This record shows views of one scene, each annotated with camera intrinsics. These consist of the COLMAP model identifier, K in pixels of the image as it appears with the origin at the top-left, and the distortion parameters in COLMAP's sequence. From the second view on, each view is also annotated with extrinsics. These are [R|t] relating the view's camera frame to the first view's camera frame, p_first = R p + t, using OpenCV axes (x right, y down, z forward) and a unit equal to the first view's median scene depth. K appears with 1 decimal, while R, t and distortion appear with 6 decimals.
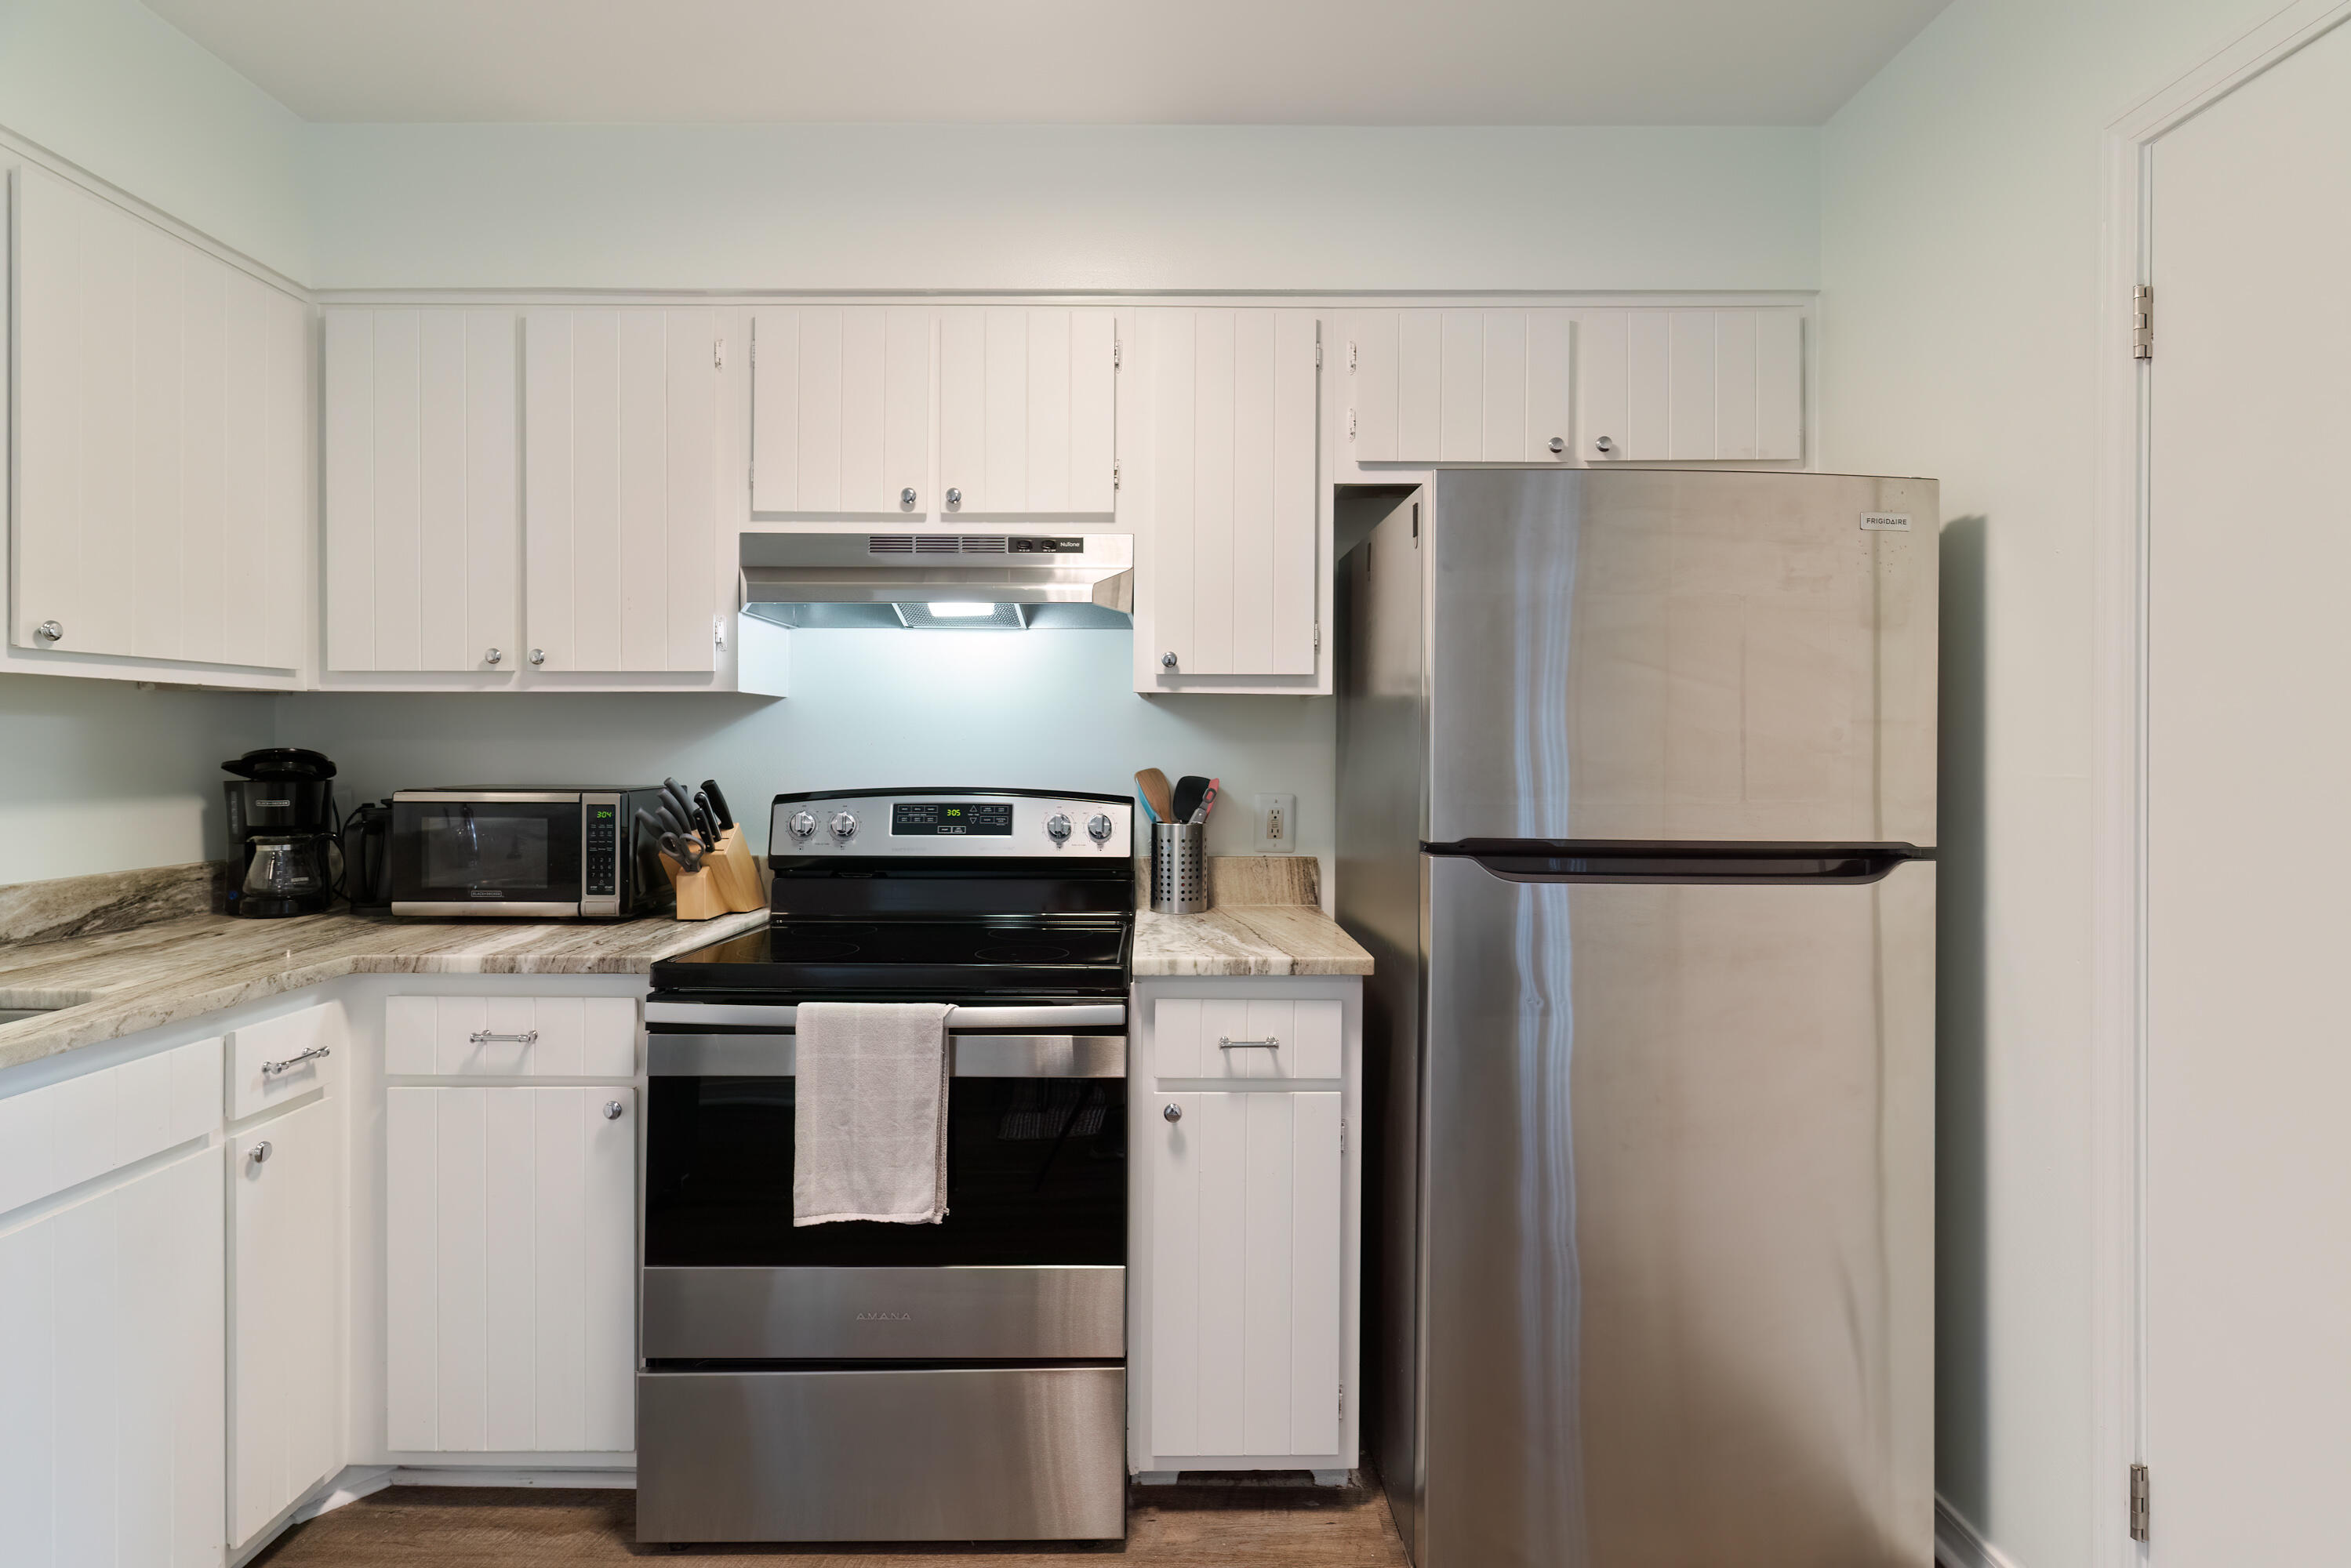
lens RADIAL K [[1117.9, 0, 1168.3], [0, 1117.9, 751.2], [0, 0, 1]] dist [0.000680, 0.001516]
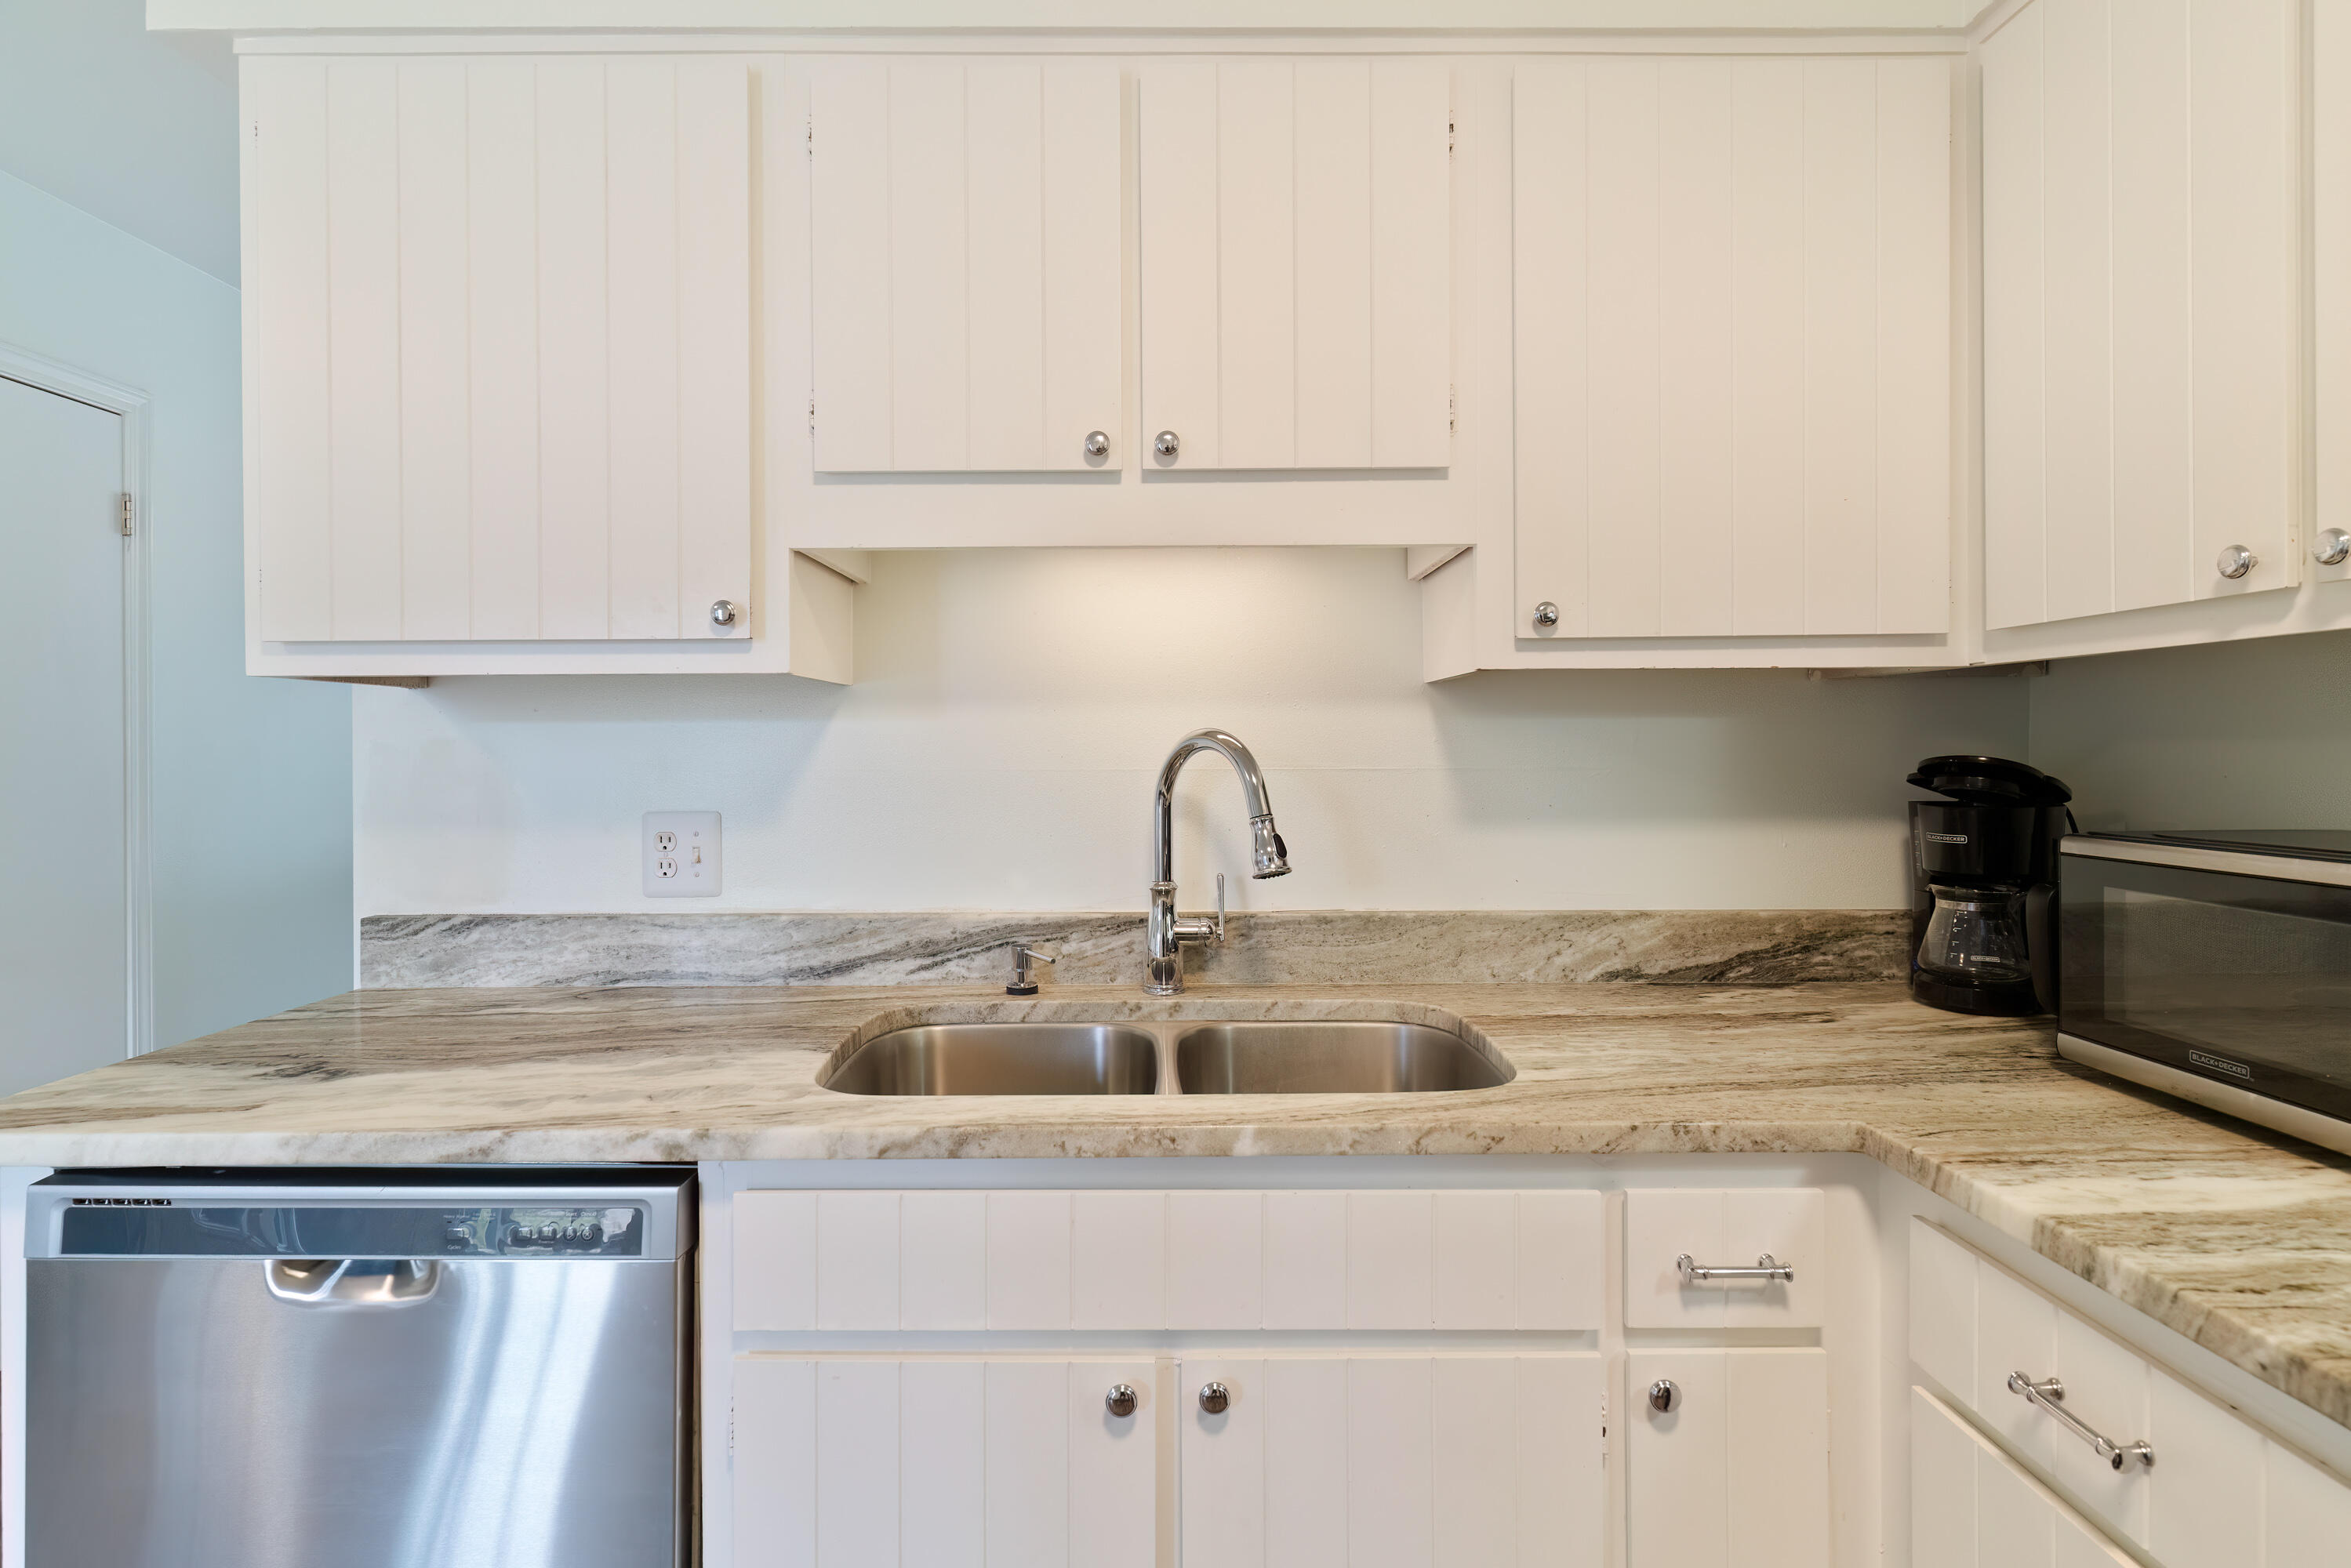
lens RADIAL K [[1117.9, 0, 1188.9], [0, 1117.9, 757.3], [0, 0, 1]] dist [0.000680, 0.001516]
pose [[0.011775, 0.001864, -0.999929, -0.139581], [0.000333, 0.999998, 0.001868, -0.003486], [0.999931, -0.000355, 0.011775, 0.560254]]
